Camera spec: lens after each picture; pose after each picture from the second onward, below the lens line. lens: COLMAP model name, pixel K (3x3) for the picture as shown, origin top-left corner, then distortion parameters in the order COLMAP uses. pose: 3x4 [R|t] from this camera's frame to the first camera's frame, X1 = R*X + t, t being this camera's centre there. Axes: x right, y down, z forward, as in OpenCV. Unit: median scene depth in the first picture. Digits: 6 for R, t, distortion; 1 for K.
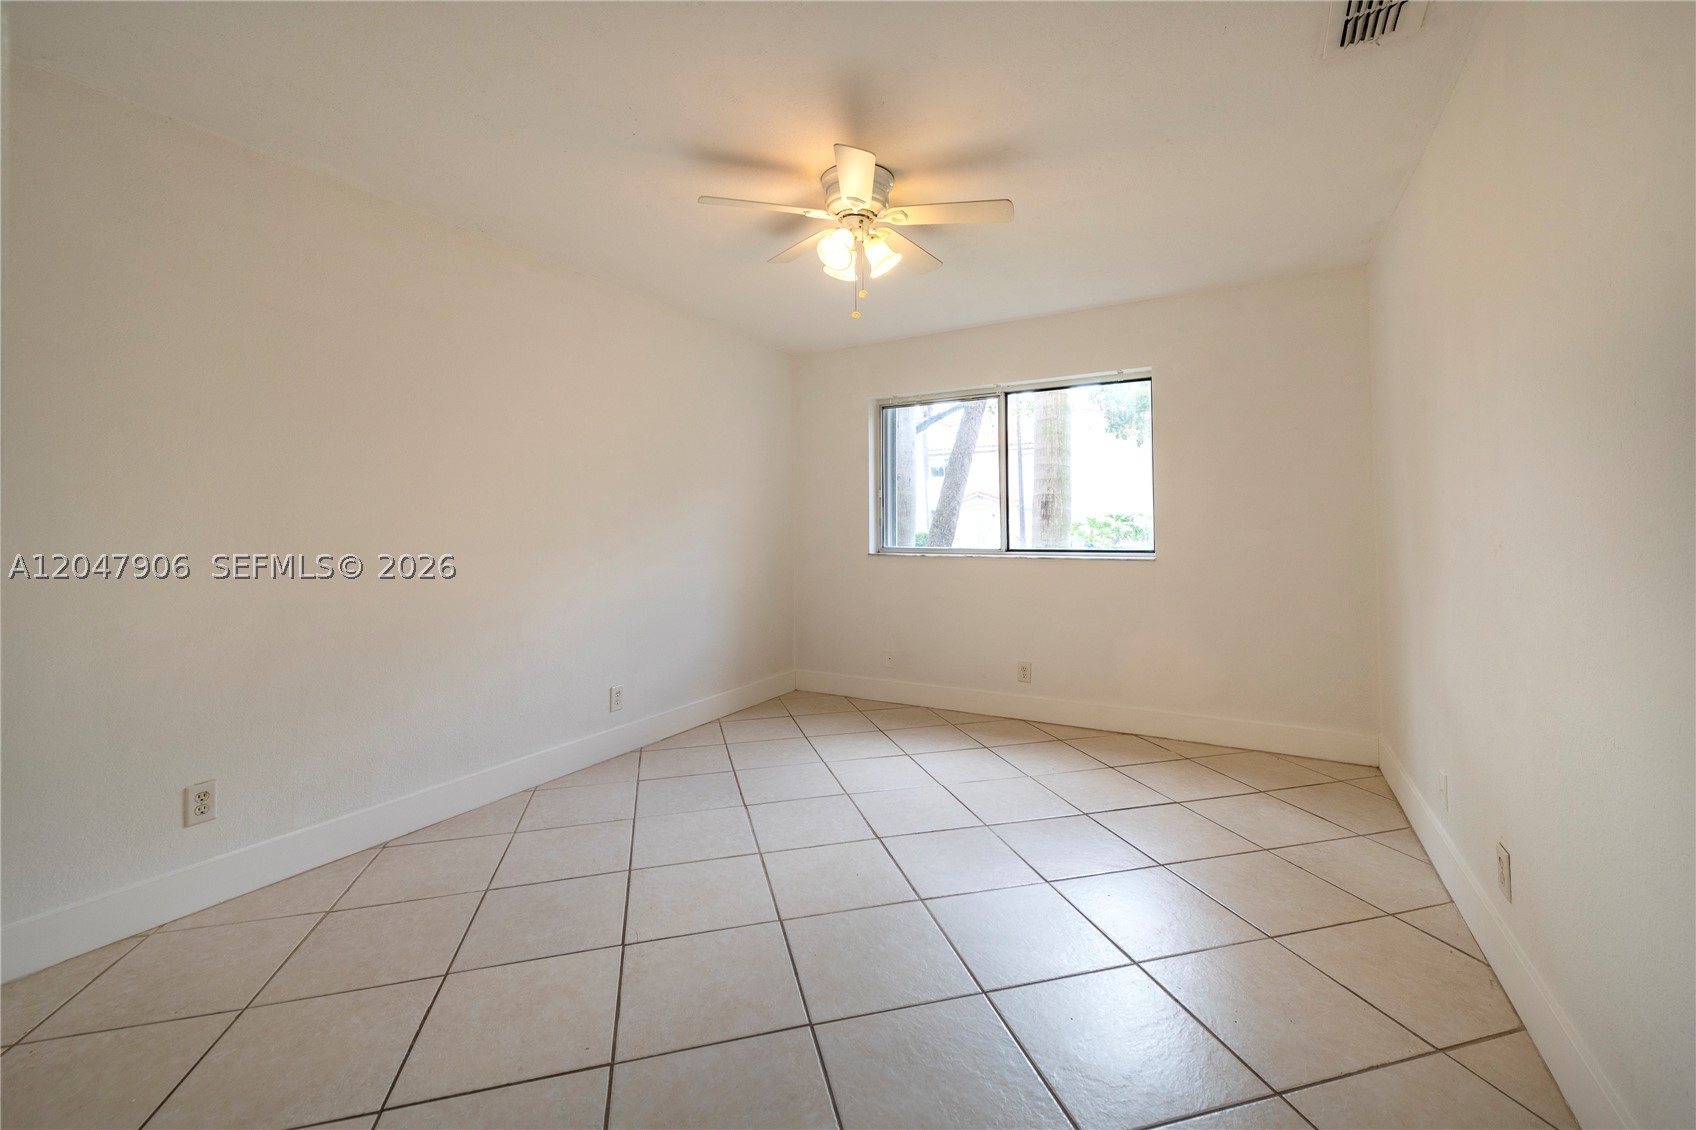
lens RADIAL K [[693.8, 0, 839.1], [0, 693.8, 529.0], [0, 0, 1]] dist [0.003229, -0.002111]
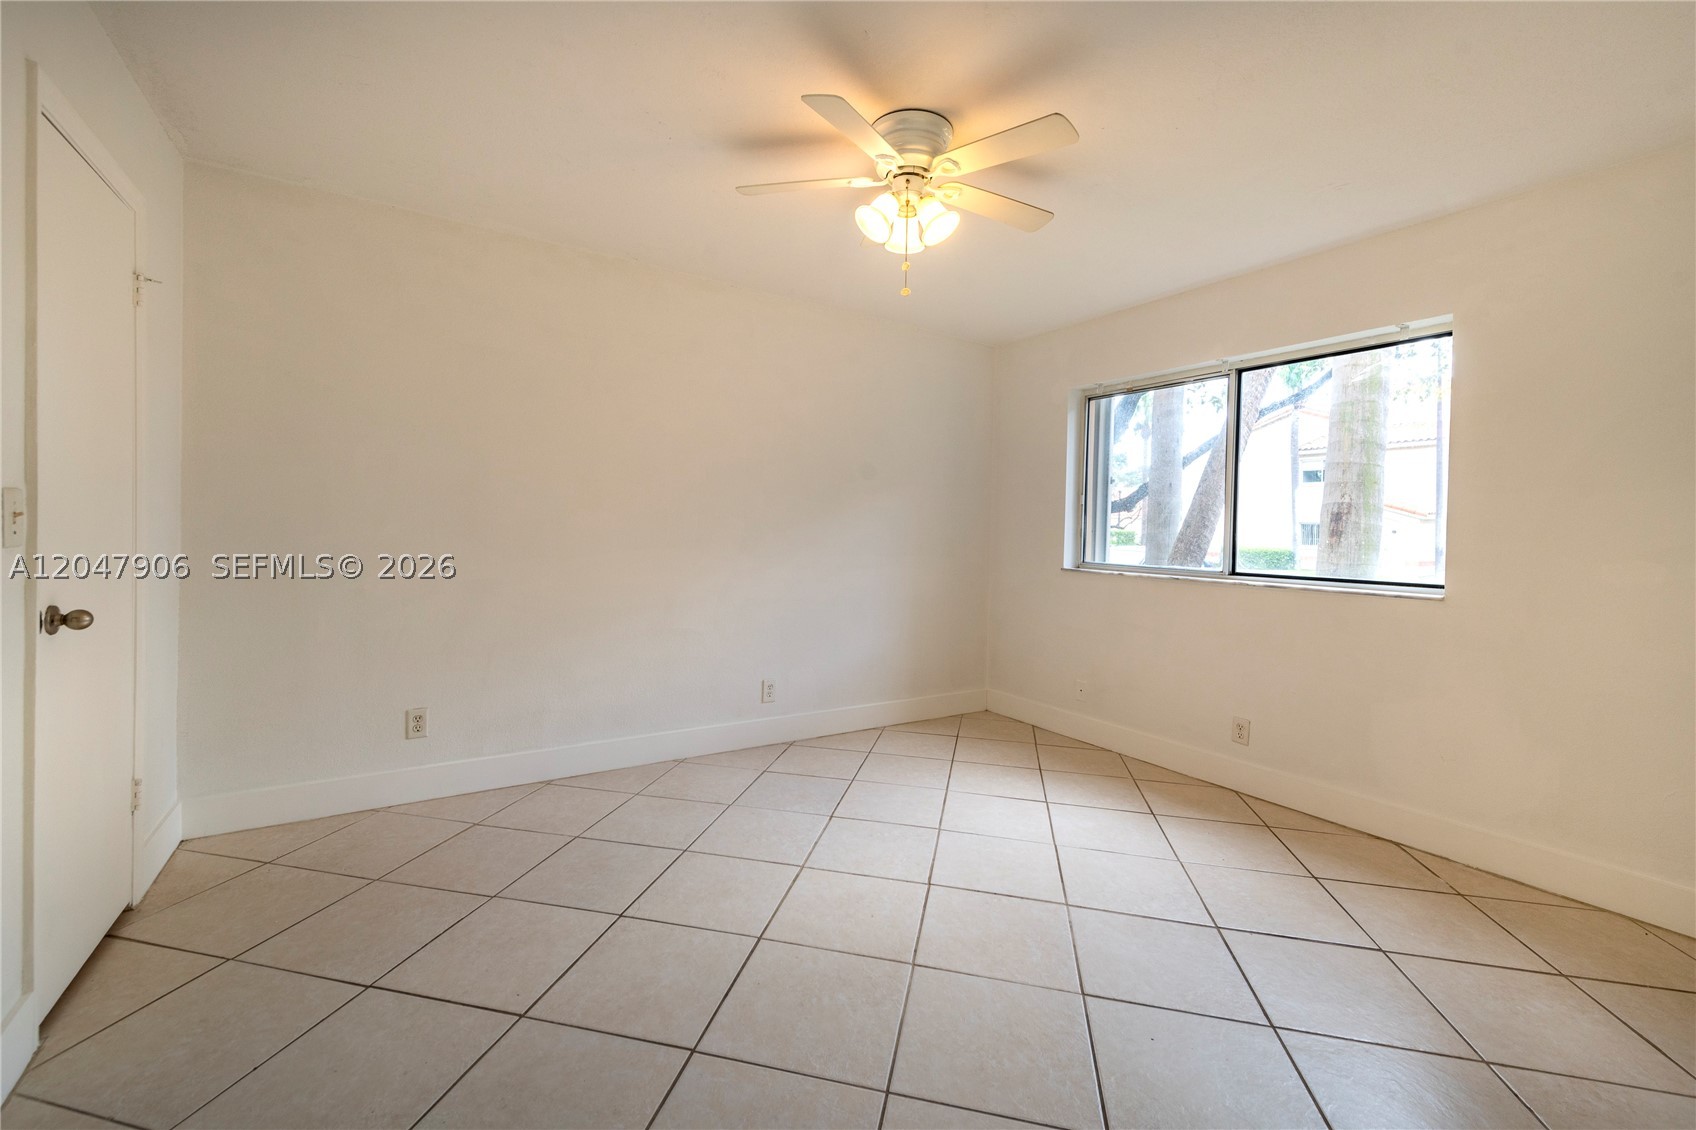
lens RADIAL K [[693.8, 0, 843.3], [0, 693.8, 561.9], [0, 0, 1]] dist [0.003229, -0.002111]
pose [[0.885541, 0.051842, -0.461660, 0.252968], [-0.033945, 0.998318, 0.046993, -0.004957], [0.463319, -0.025943, 0.885812, 0.122076]]
